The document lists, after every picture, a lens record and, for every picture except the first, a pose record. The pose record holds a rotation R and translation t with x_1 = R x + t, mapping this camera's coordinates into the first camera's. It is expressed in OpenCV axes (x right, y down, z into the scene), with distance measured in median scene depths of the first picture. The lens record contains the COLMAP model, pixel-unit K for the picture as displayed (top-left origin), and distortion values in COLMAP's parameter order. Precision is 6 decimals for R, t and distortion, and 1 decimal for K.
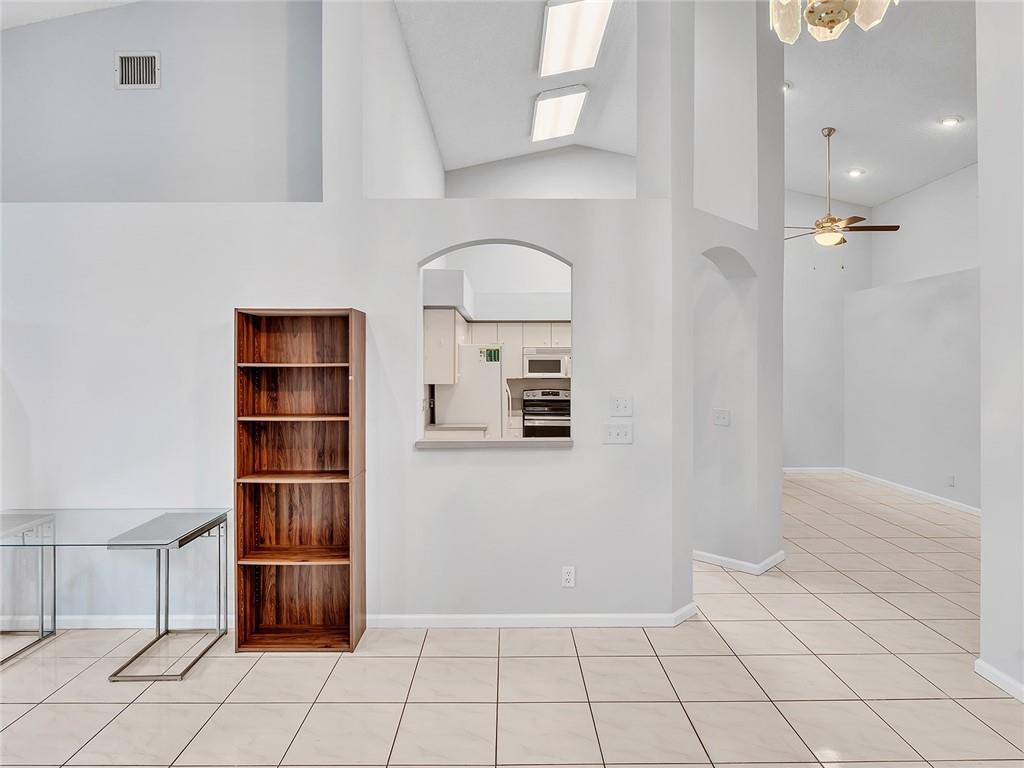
lens RADIAL K [[591.1, 0, 511.4], [0, 591.1, 364.5], [0, 0, 1]] dist [-0.004080, -0.001742]
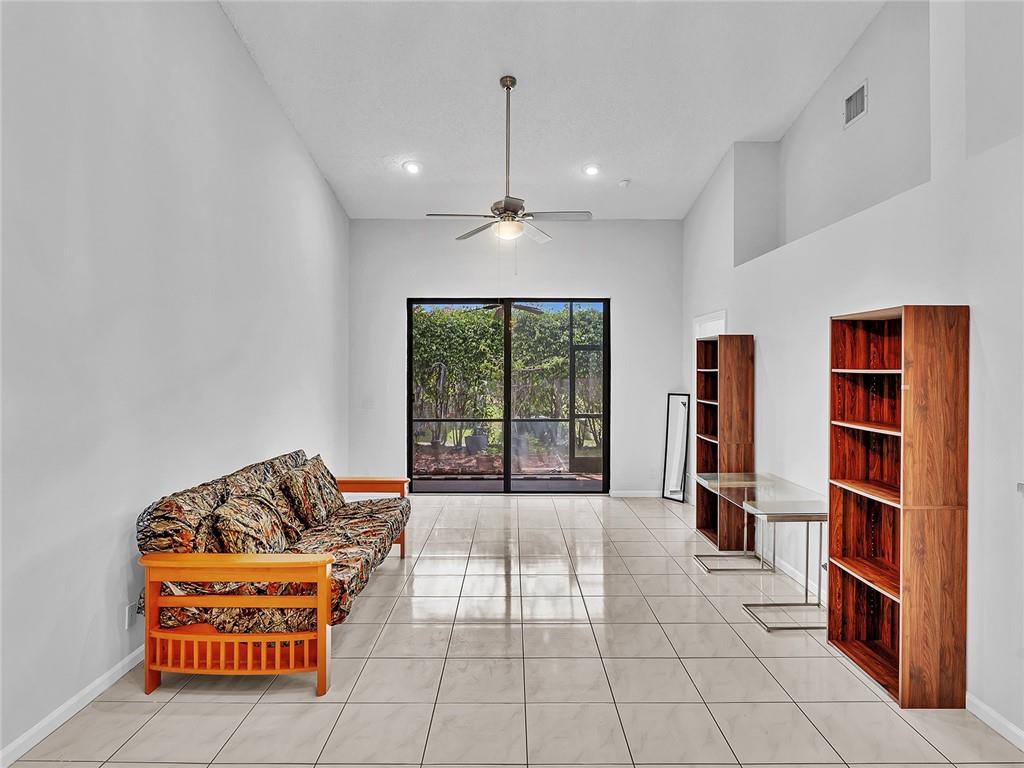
lens RADIAL K [[578.4, 0, 510.2], [0, 578.4, 368.7], [0, 0, 1]] dist [-0.004395, -0.001548]
pose [[-0.012491, 0.004703, -0.999911, 0.295663], [-0.002721, 0.999985, 0.004737, -0.003135], [0.999918, 0.002780, -0.012478, 0.229749]]
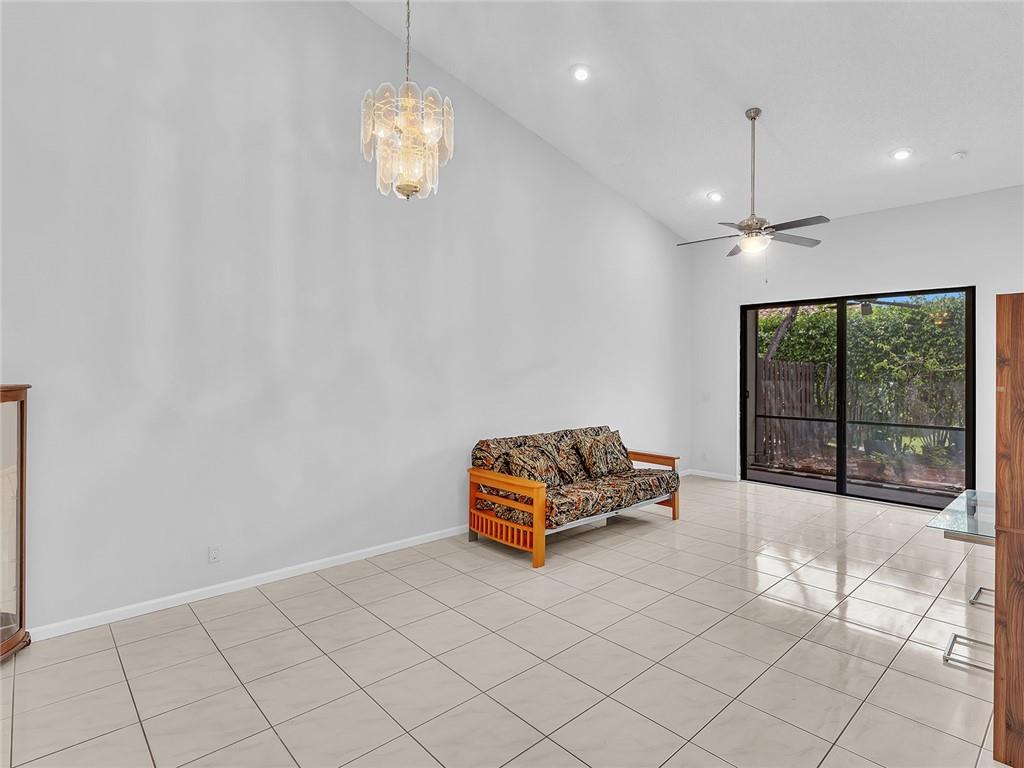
lens RADIAL K [[536.4, 0, 512.9], [0, 536.4, 363.2], [0, 0, 1]] dist [-0.004493, -0.000845]
pose [[-0.744244, -0.003426, -0.667899, 0.326801], [-0.000947, 0.999991, -0.004074, -0.003355], [0.667907, -0.002400, -0.744241, 0.568255]]
